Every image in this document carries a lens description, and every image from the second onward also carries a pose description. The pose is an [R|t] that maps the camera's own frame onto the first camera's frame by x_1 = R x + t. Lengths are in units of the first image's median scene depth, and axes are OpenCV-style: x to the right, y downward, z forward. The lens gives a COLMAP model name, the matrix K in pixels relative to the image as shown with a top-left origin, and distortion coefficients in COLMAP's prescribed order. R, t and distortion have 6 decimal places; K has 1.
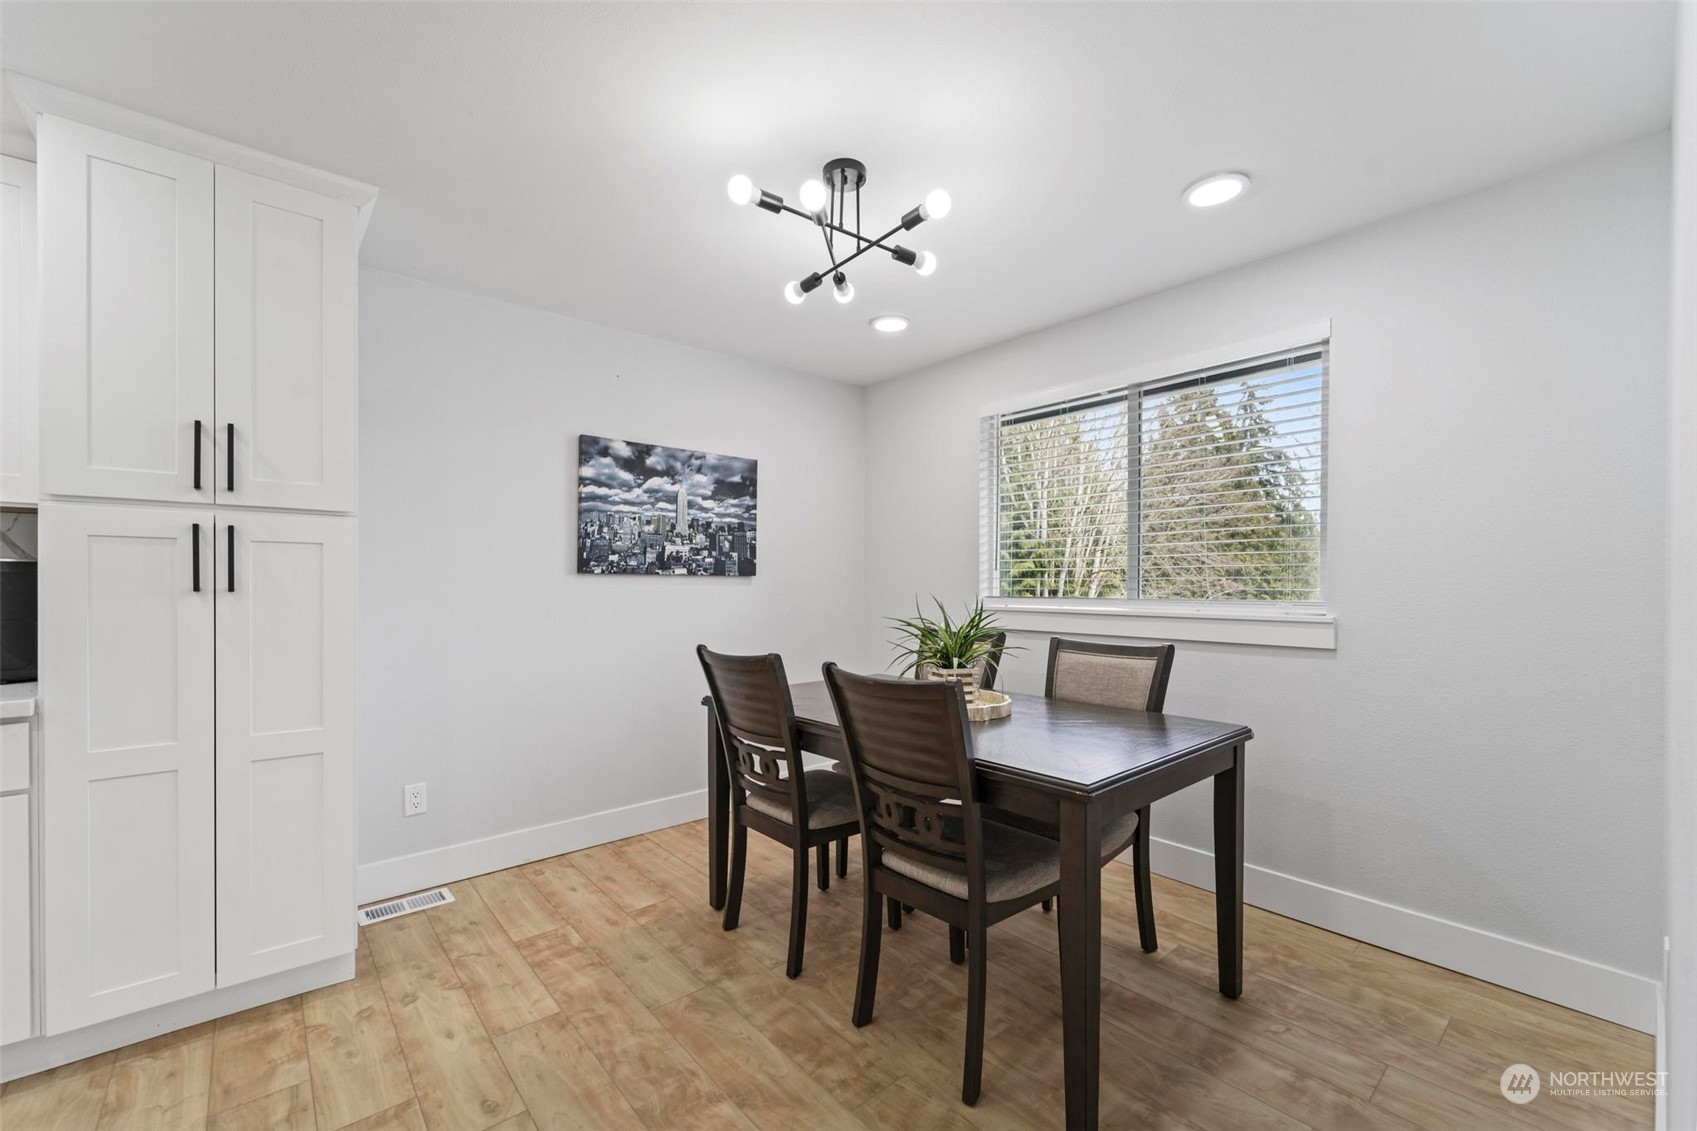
lens RADIAL K [[685.9, 0, 856.3], [0, 685.9, 588.6], [0, 0, 1]] dist [0.006336, -0.002219]
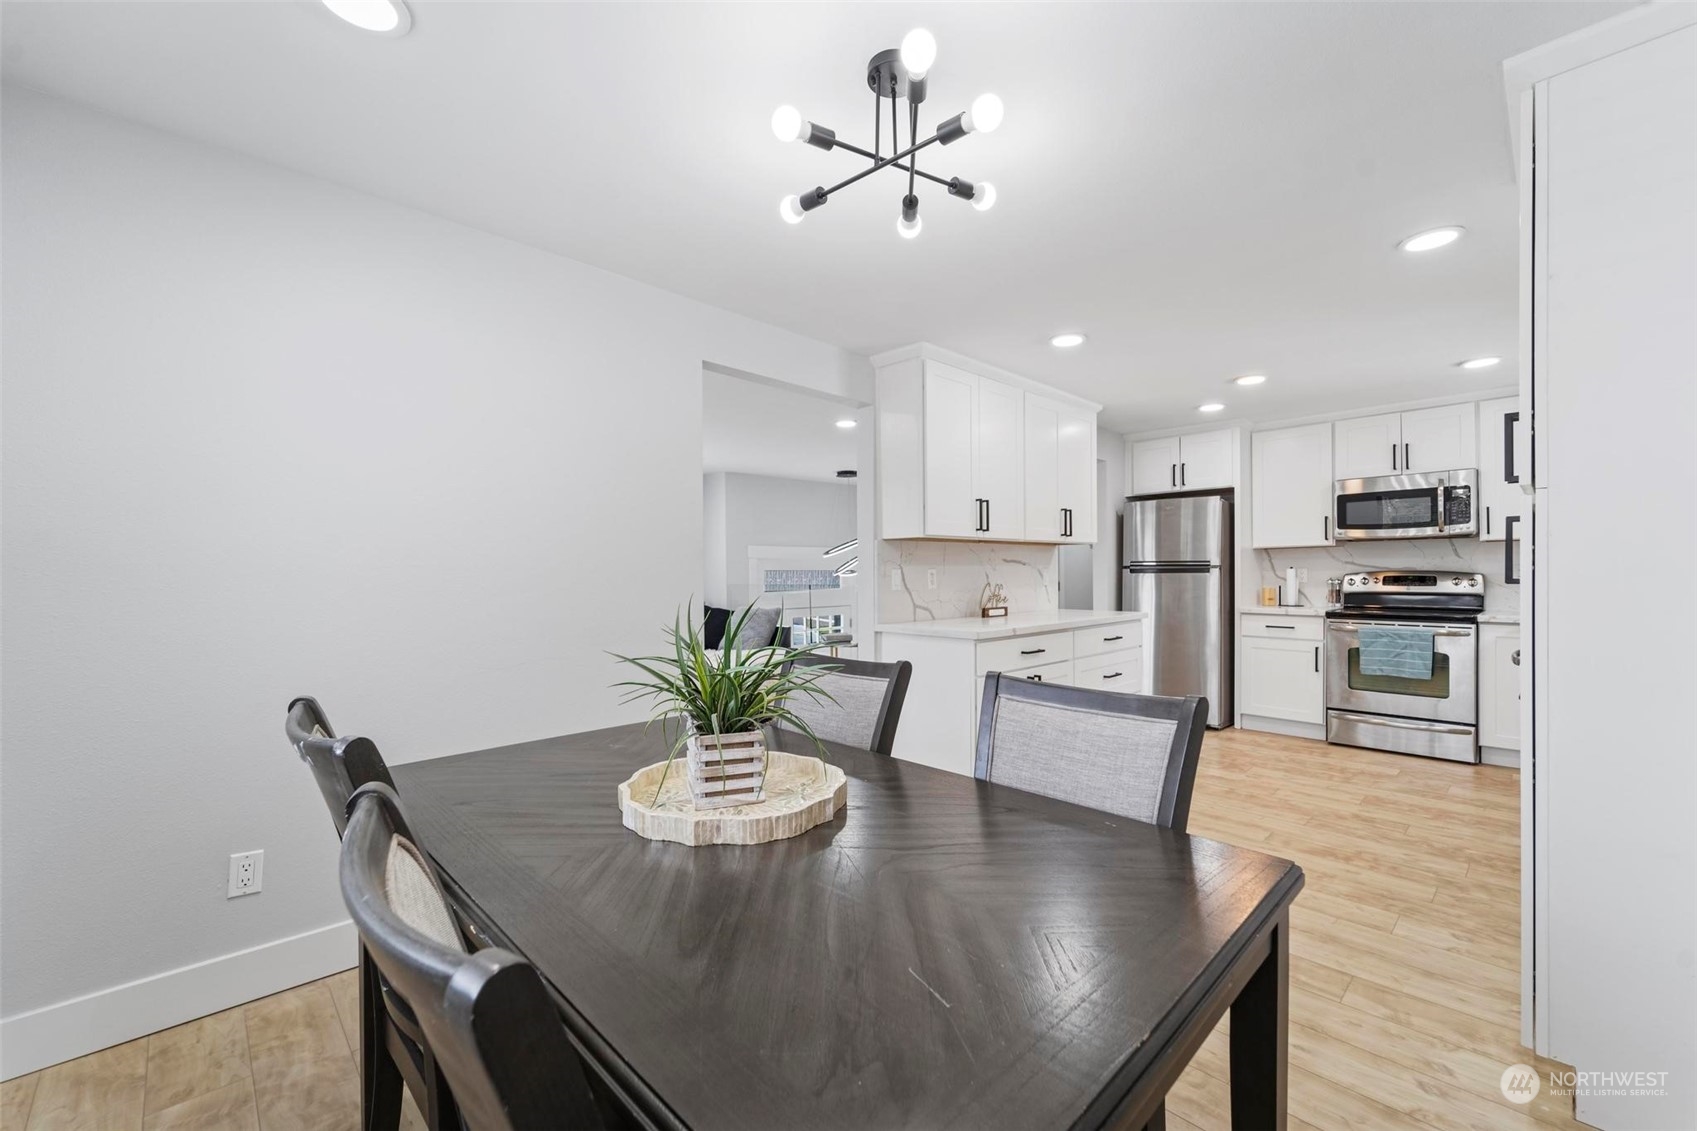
lens RADIAL K [[685.9, 0, 851.7], [0, 685.9, 575.5], [0, 0, 1]] dist [0.006336, -0.002219]
pose [[-0.998102, 0.003539, -0.061485, 0.050383], [0.002689, 0.999900, 0.013900, -0.013351], [0.061528, 0.013709, -0.998011, 1.107652]]
